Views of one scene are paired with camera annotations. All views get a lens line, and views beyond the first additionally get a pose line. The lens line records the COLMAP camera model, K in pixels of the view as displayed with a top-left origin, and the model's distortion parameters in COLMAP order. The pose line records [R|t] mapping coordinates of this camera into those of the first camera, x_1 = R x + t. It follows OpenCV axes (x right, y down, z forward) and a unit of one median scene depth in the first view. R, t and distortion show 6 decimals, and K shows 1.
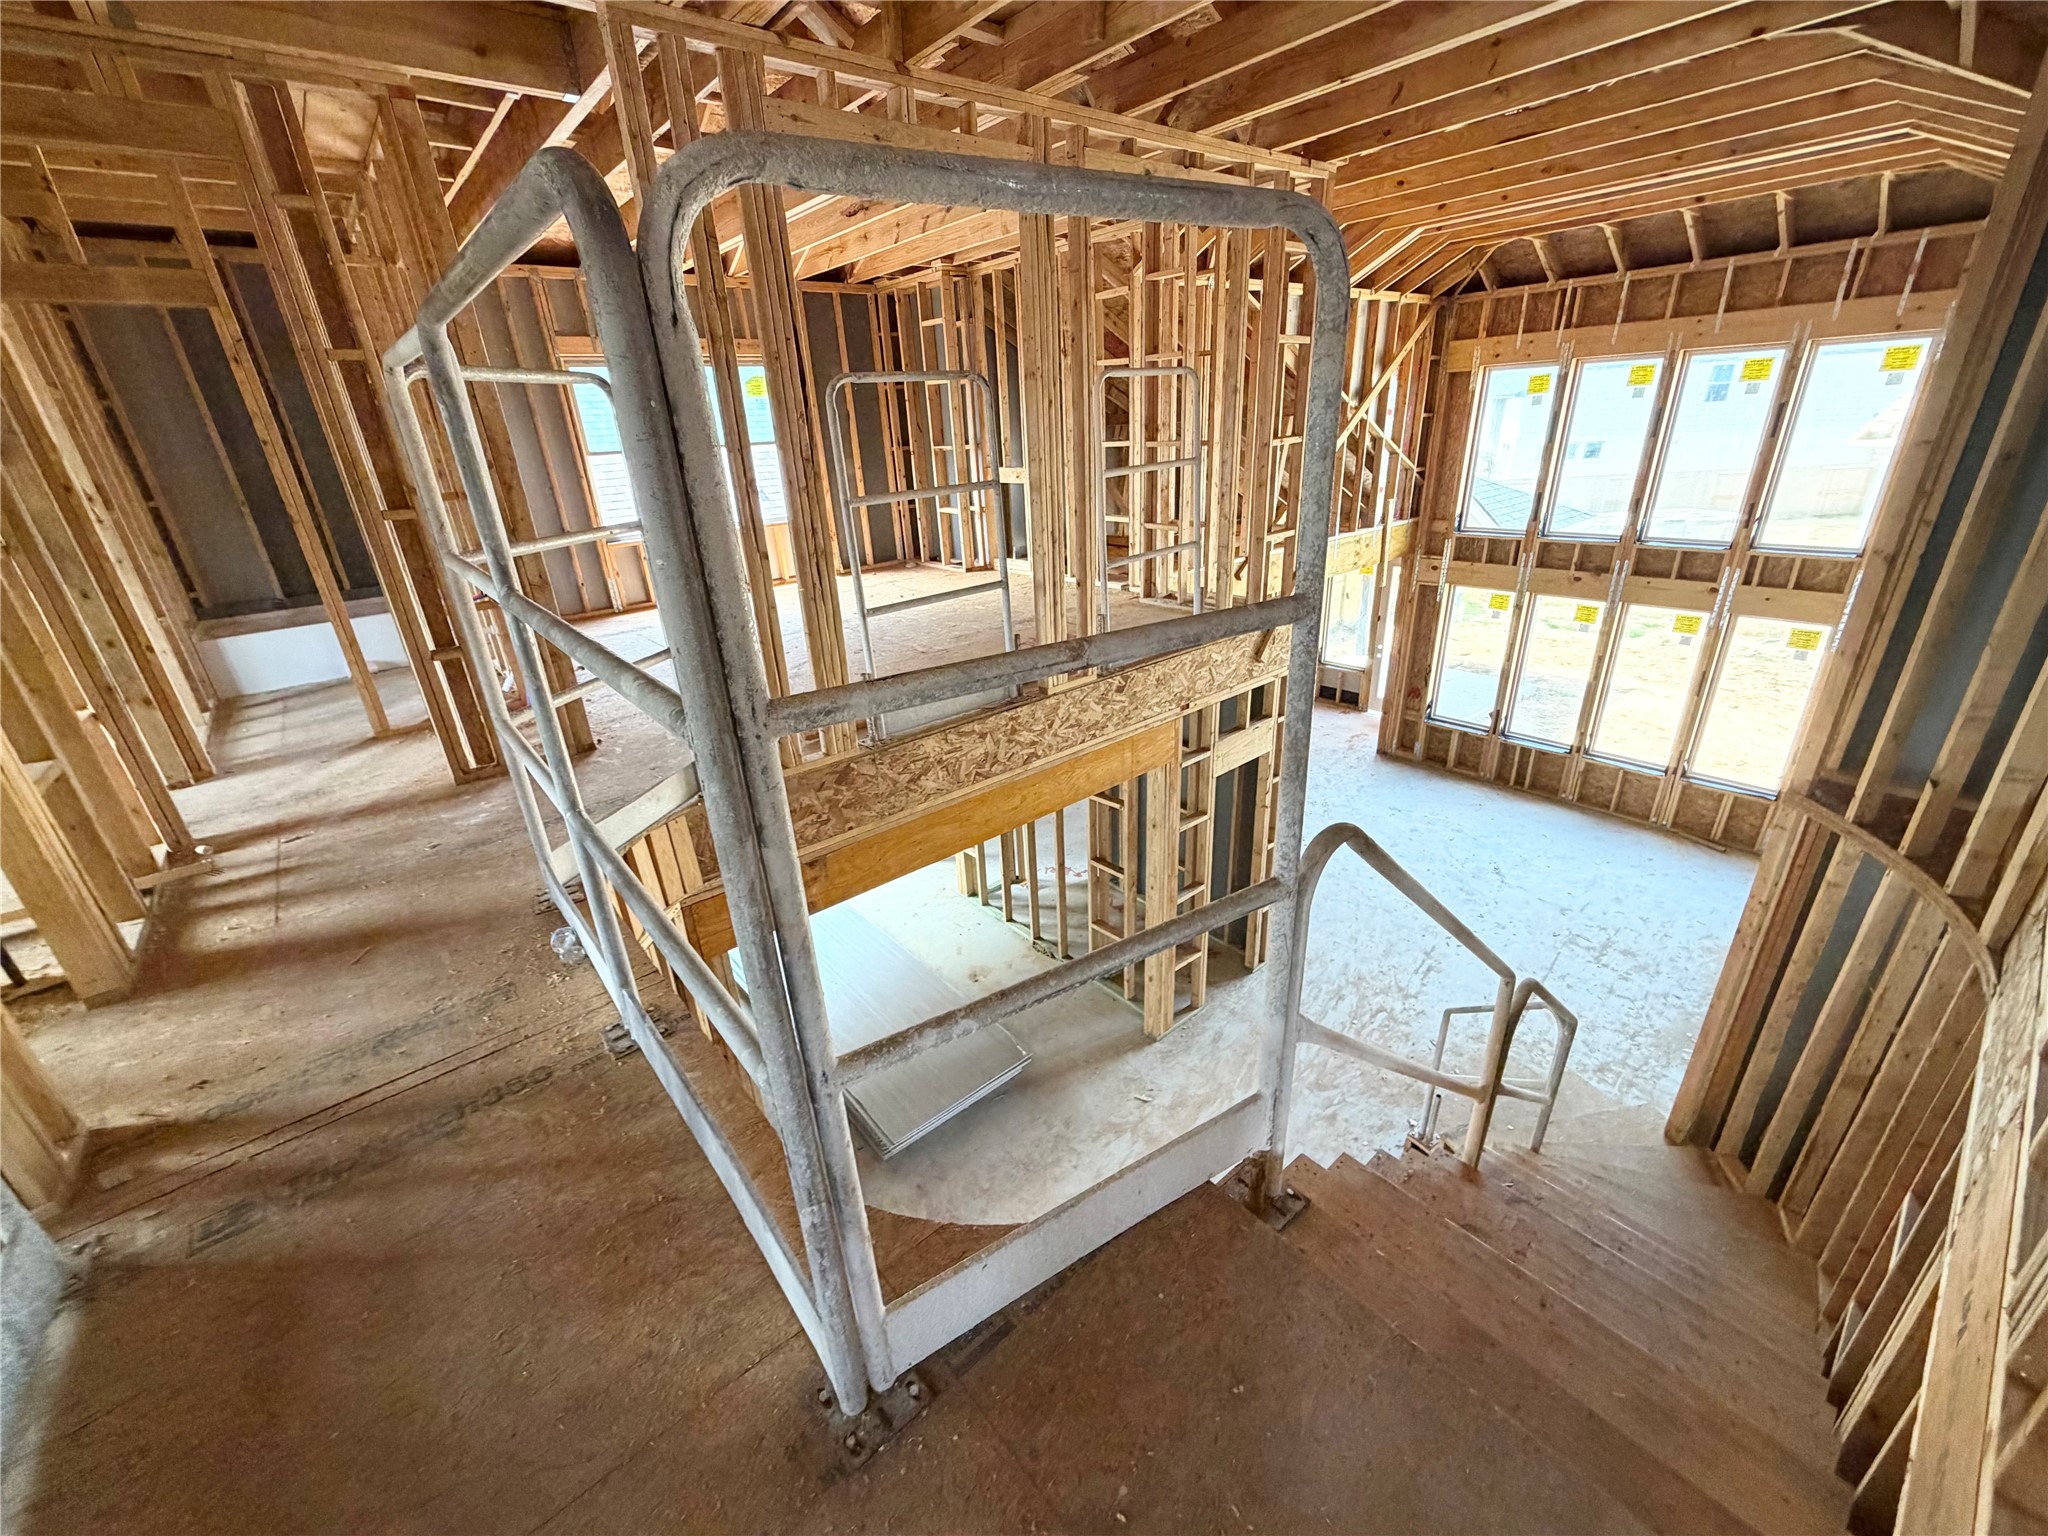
lens RADIAL K [[821.8, 0, 1023.0], [0, 821.8, 765.8], [0, 0, 1]] dist [0.000465, 0.000224]
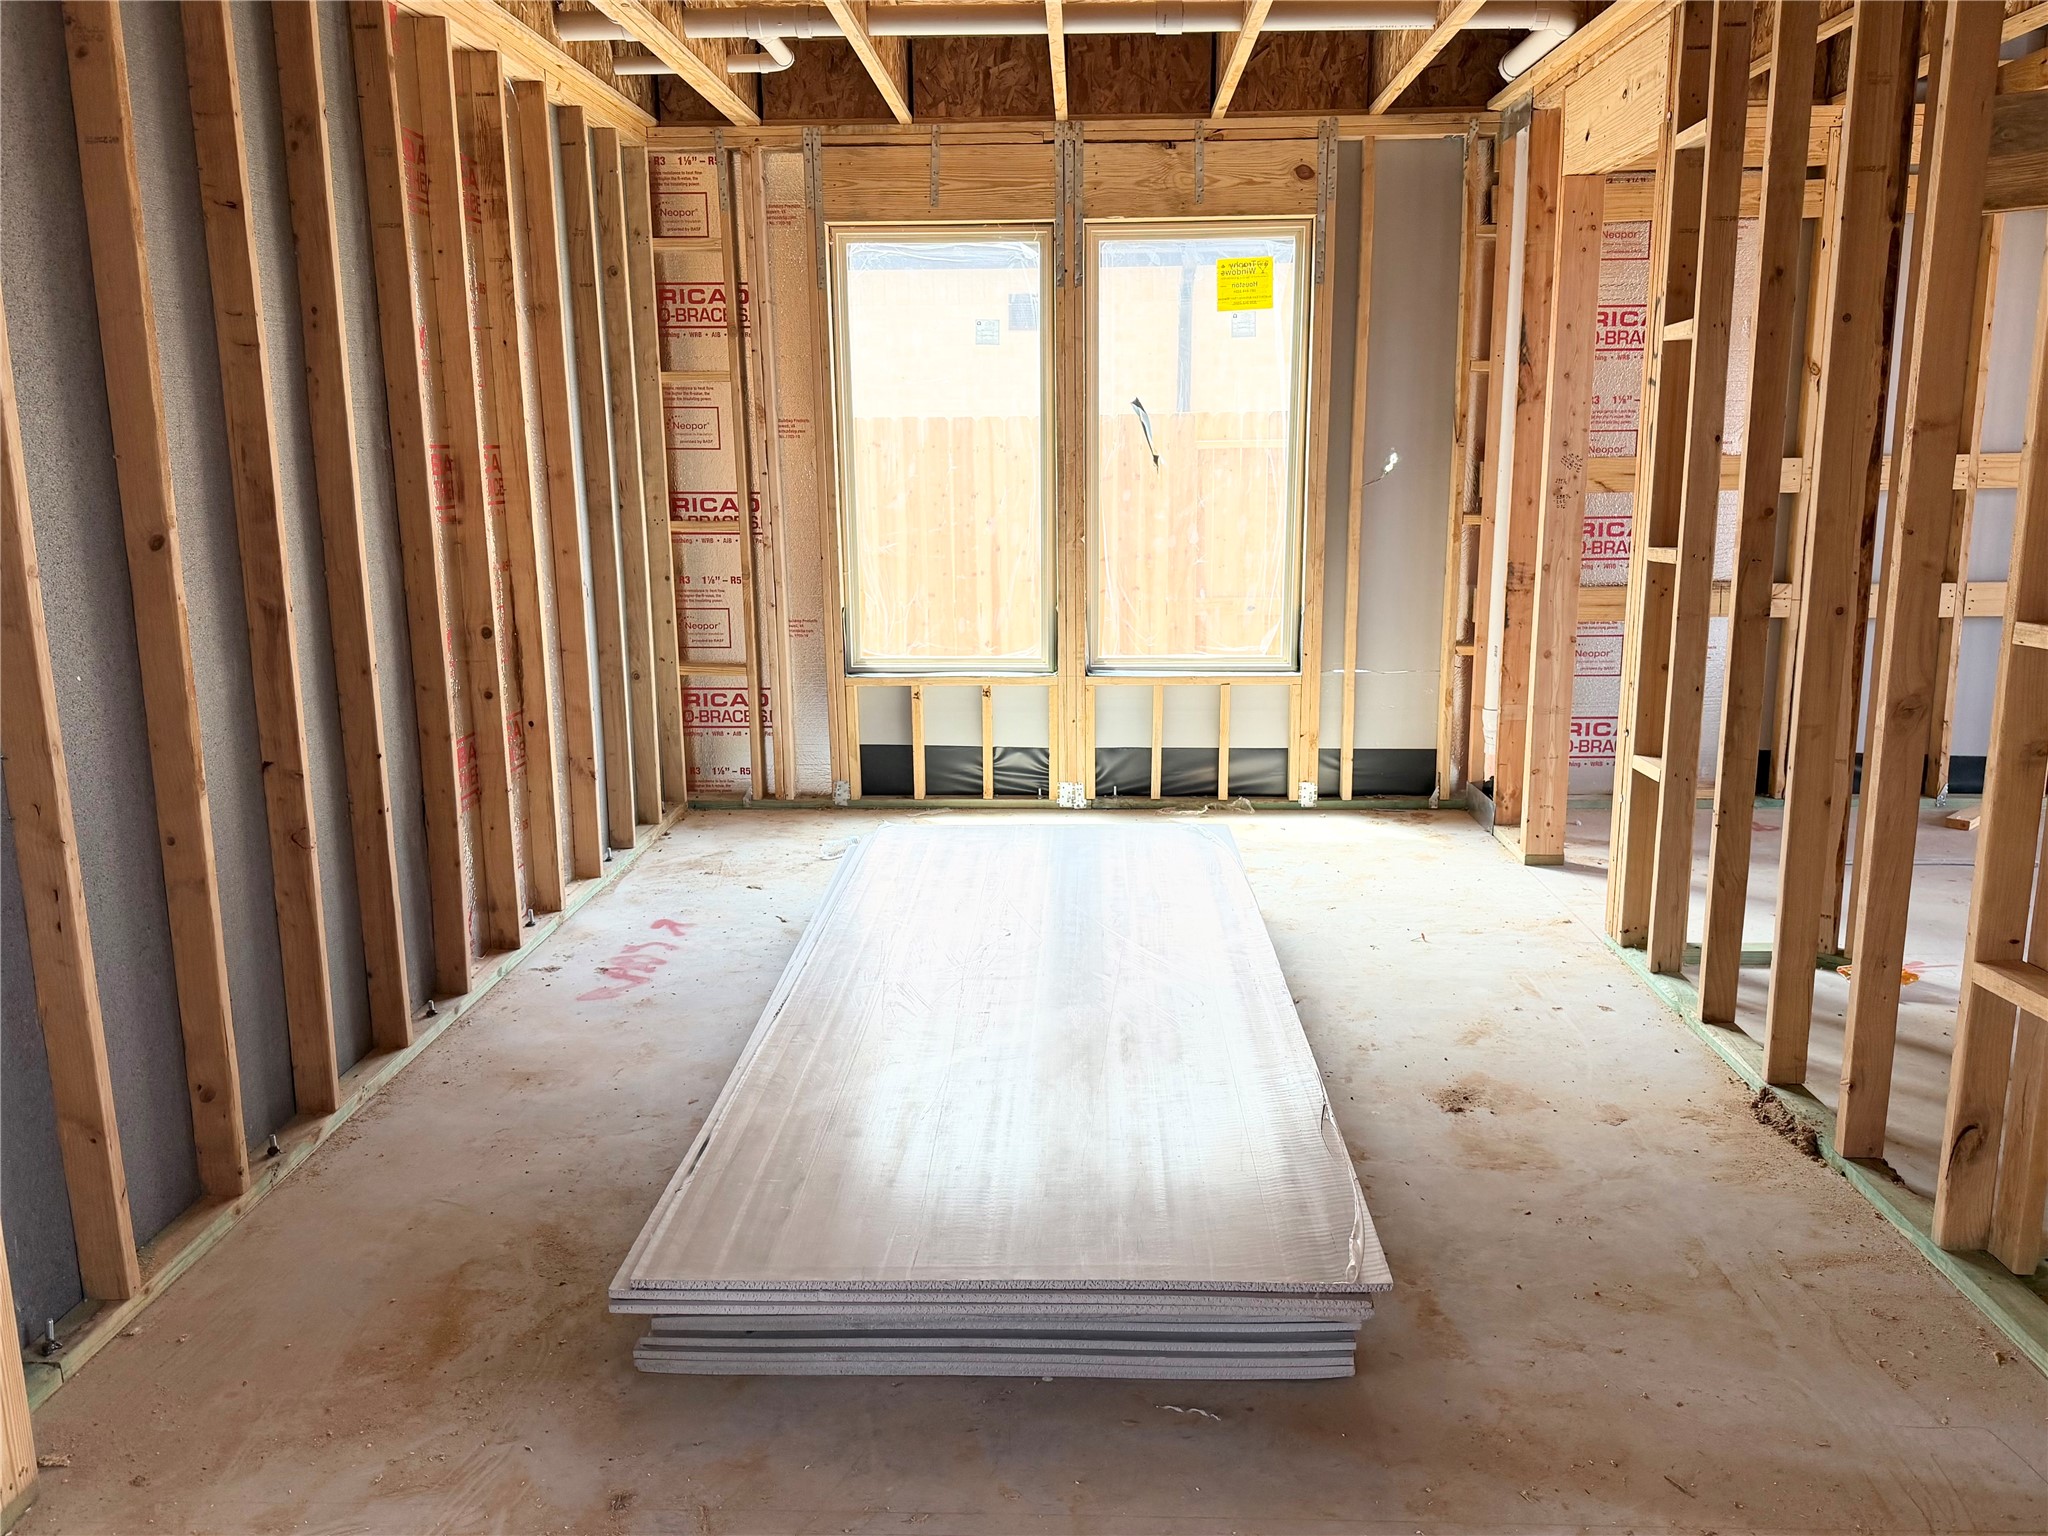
lens RADIAL K [[1580.3, 0, 1012.3], [0, 1580.3, 803.2], [0, 0, 1]] dist [0.015151, -0.015687]
pose [[0.741871, 0.191505, -0.642614, 0.130295], [-0.289188, 0.956020, -0.048953, 0.210614], [0.604977, 0.222153, 0.764625, 0.450624]]
